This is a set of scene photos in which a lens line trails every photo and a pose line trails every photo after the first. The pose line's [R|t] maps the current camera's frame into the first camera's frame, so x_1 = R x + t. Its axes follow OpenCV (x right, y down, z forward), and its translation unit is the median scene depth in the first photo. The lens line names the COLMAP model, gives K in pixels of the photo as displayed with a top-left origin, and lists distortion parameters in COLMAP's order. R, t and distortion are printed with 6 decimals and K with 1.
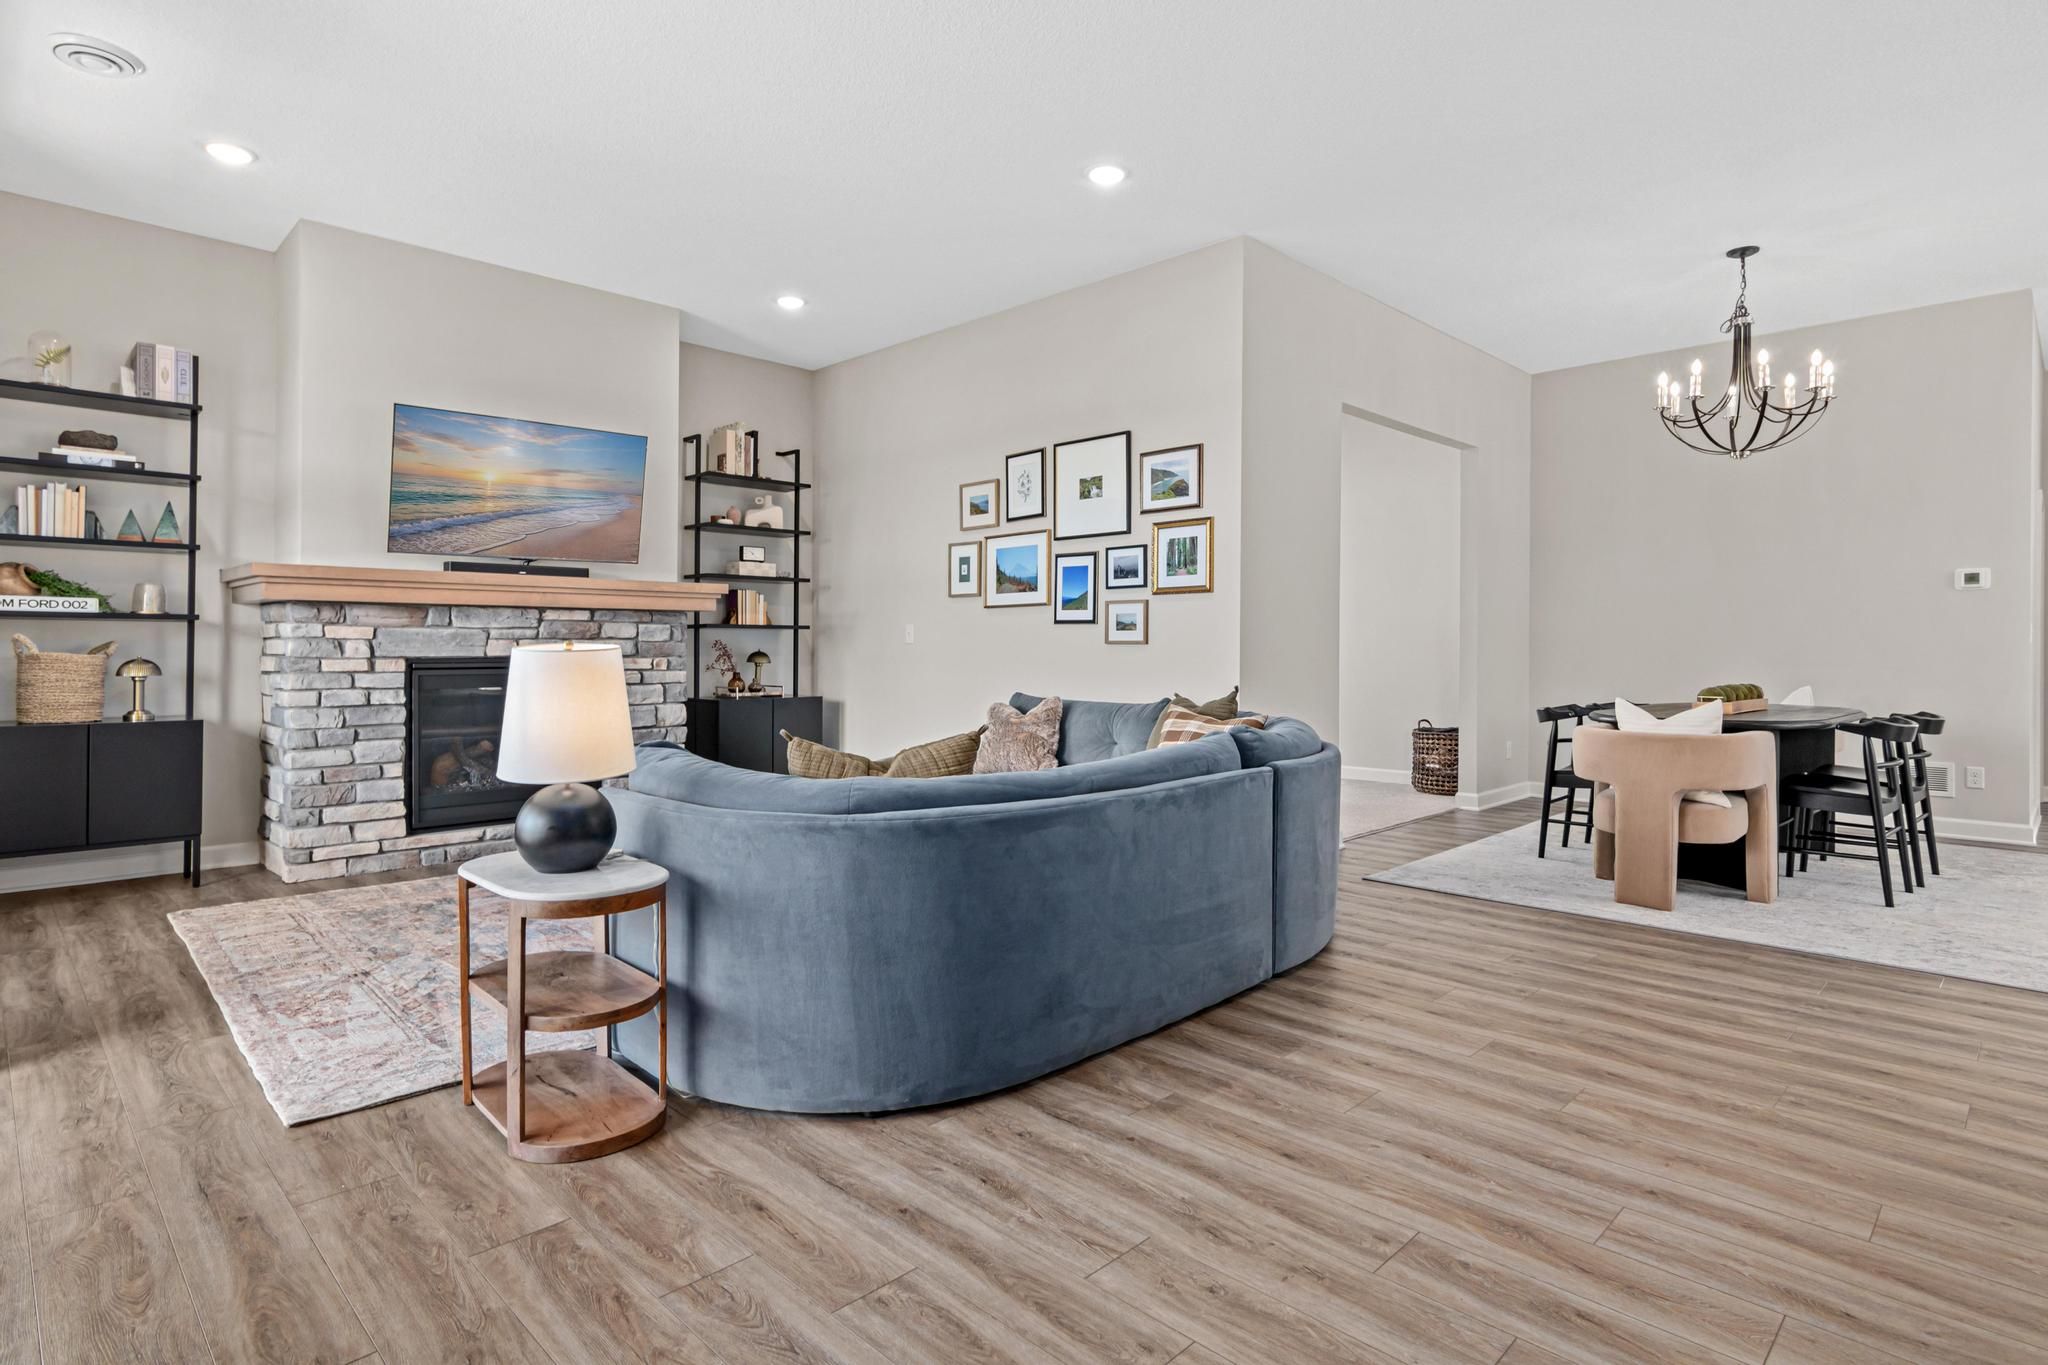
lens RADIAL K [[1063.3, 0, 1018.8], [0, 1063.3, 629.4], [0, 0, 1]] dist [-0.005258, 0.003345]
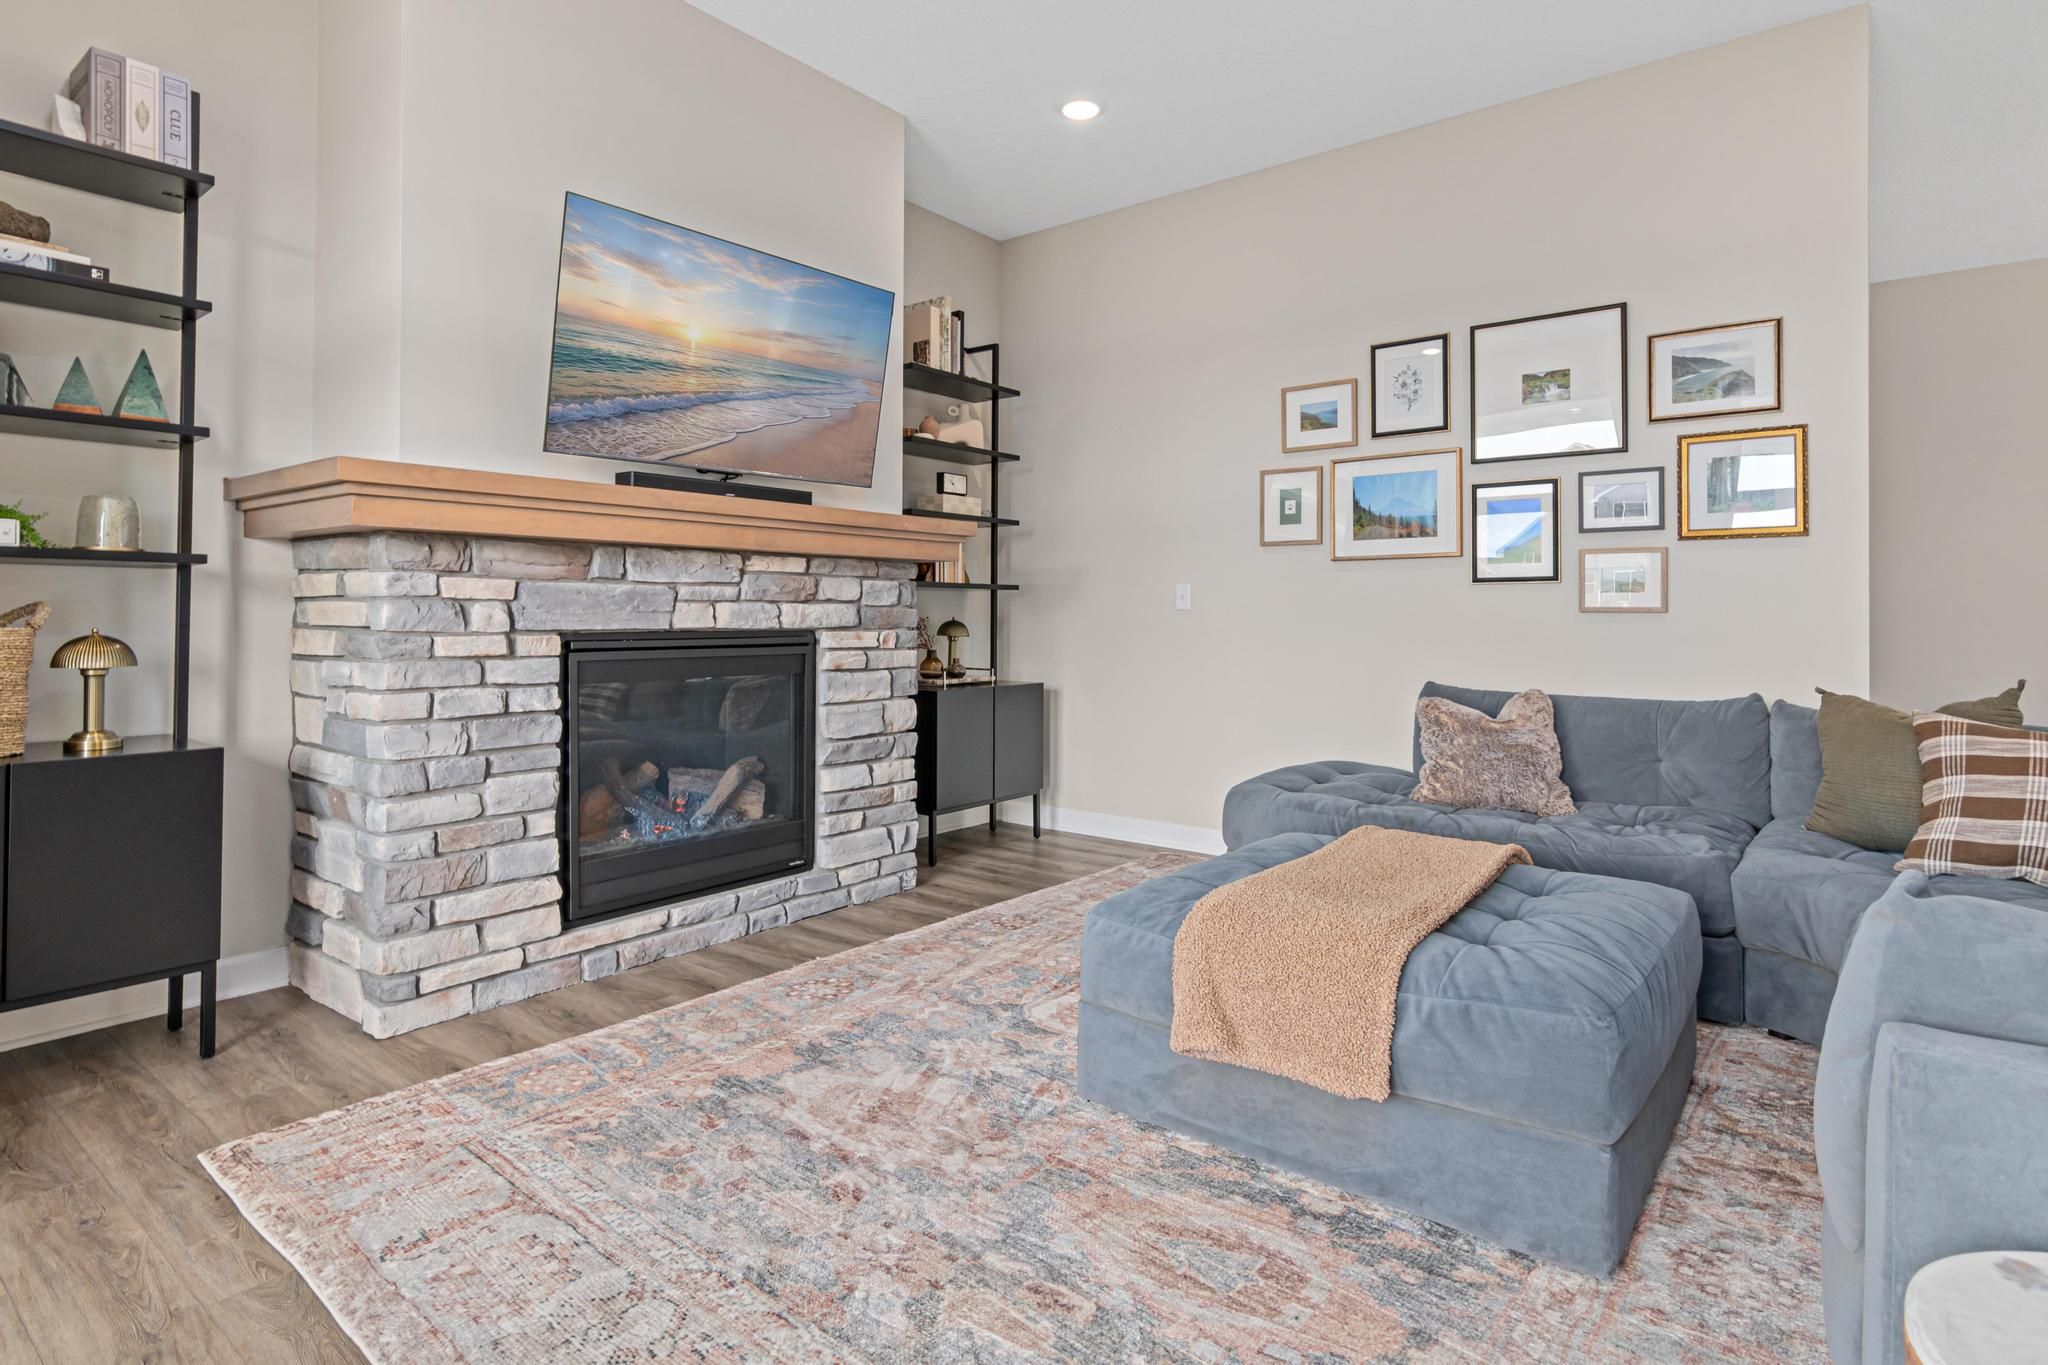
lens RADIAL K [[1063.3, 0, 995.4], [0, 1063.3, 593.7], [0, 0, 1]] dist [-0.005258, 0.003345]
pose [[0.993969, 0.004899, 0.109556, -0.398817], [-0.004692, 0.999987, -0.002149, 0.005552], [-0.109565, 0.001622, 0.993978, 0.382146]]
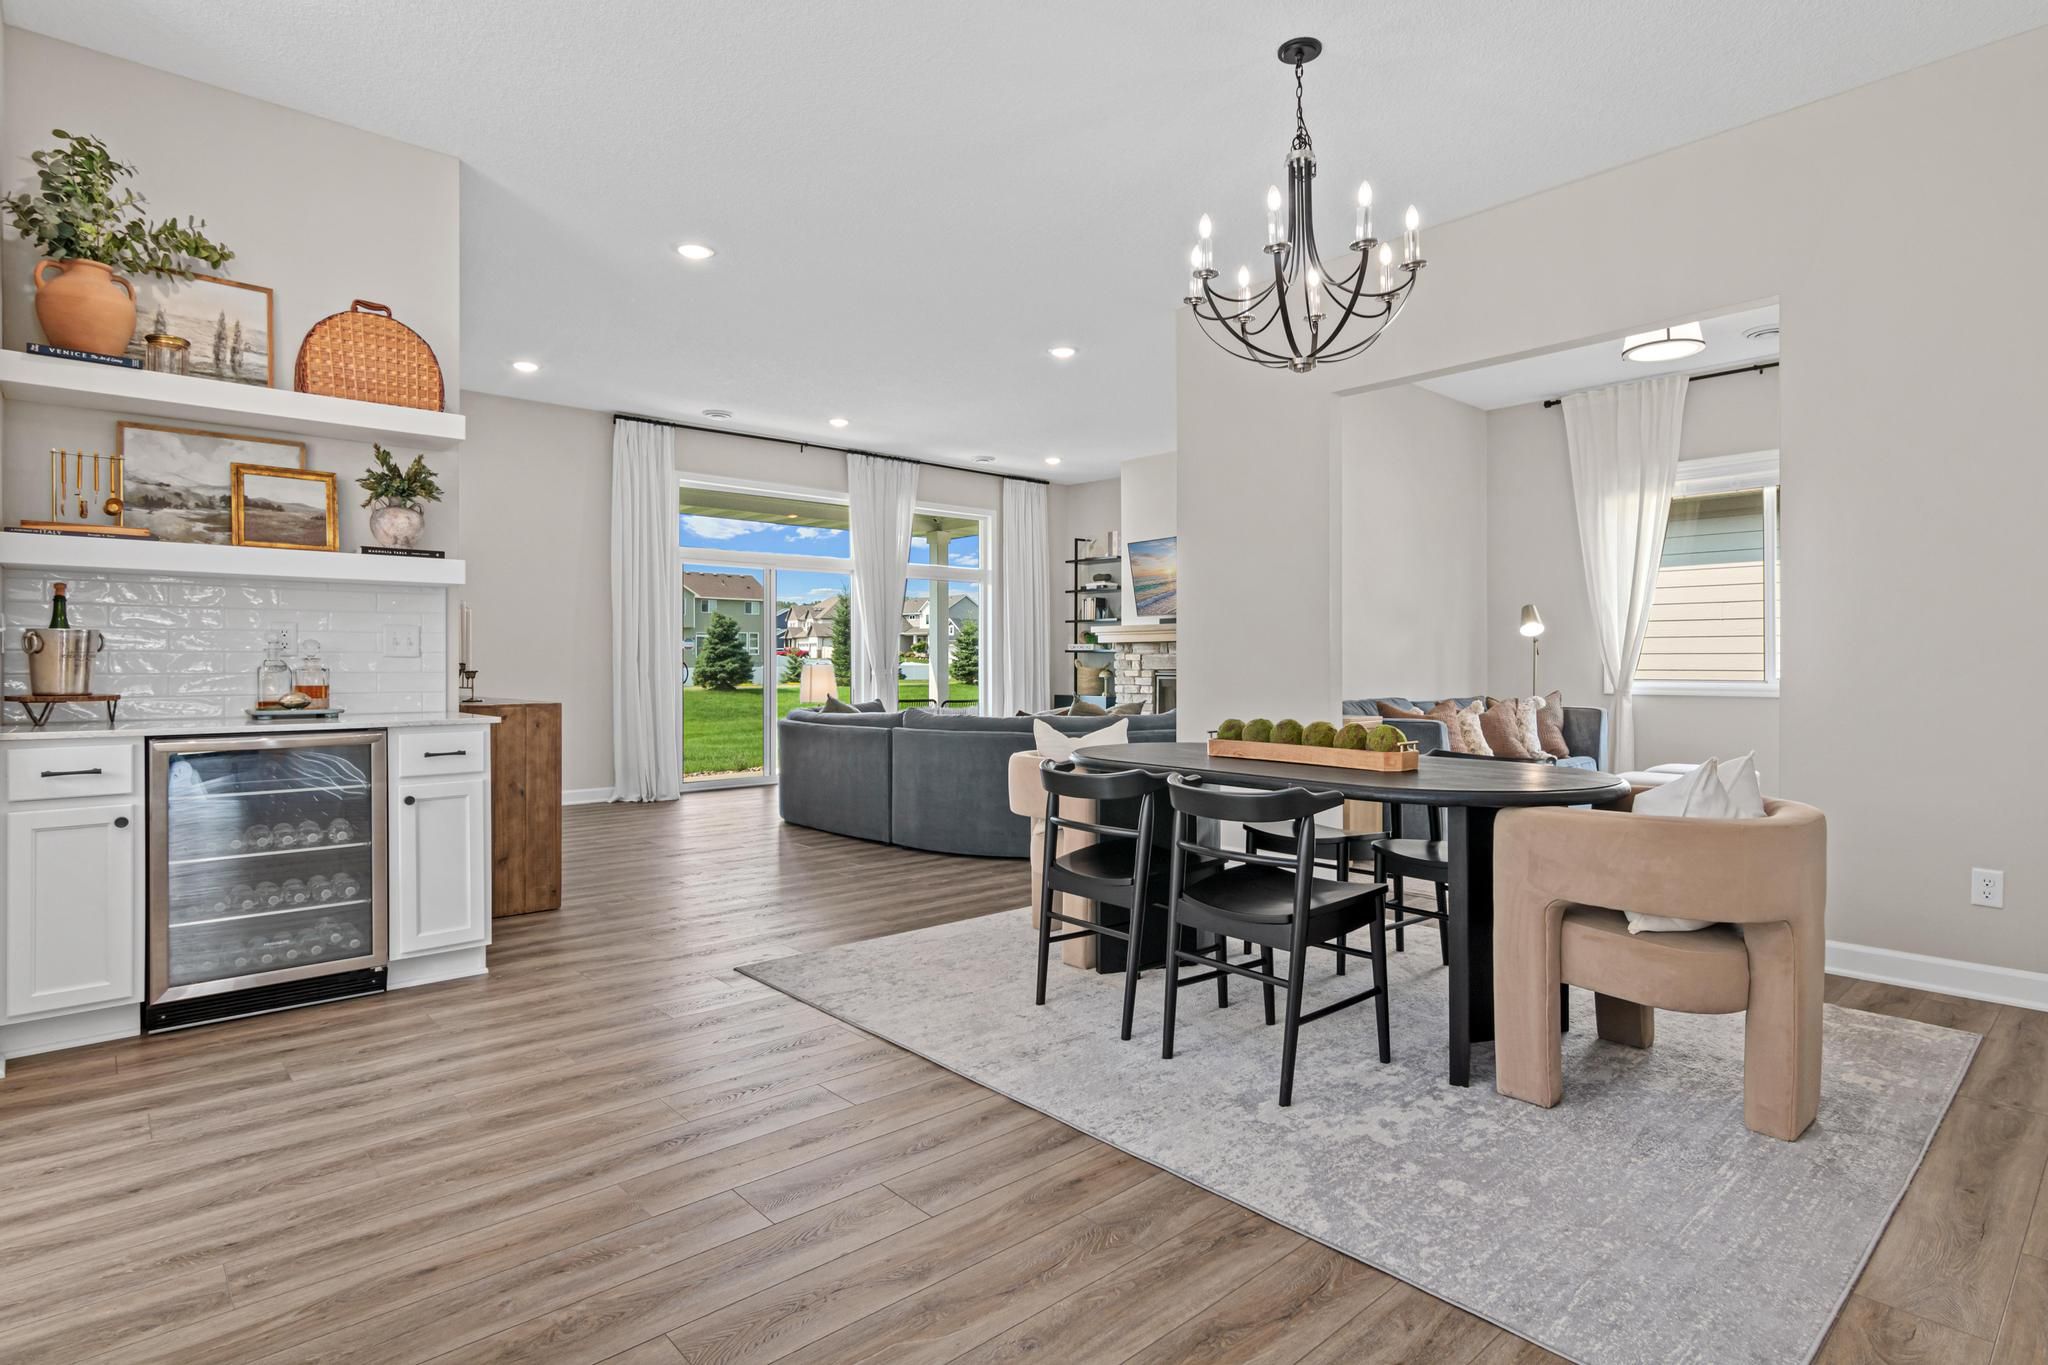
lens RADIAL K [[1063.3, 0, 1010.0], [0, 1063.3, 662.2], [0, 0, 1]] dist [-0.005258, 0.003345]
pose [[-0.041030, 0.001463, -0.999157, 1.366821], [0.014981, 0.999887, 0.000849, 0.007123], [0.999046, -0.014933, -0.041047, 0.813851]]
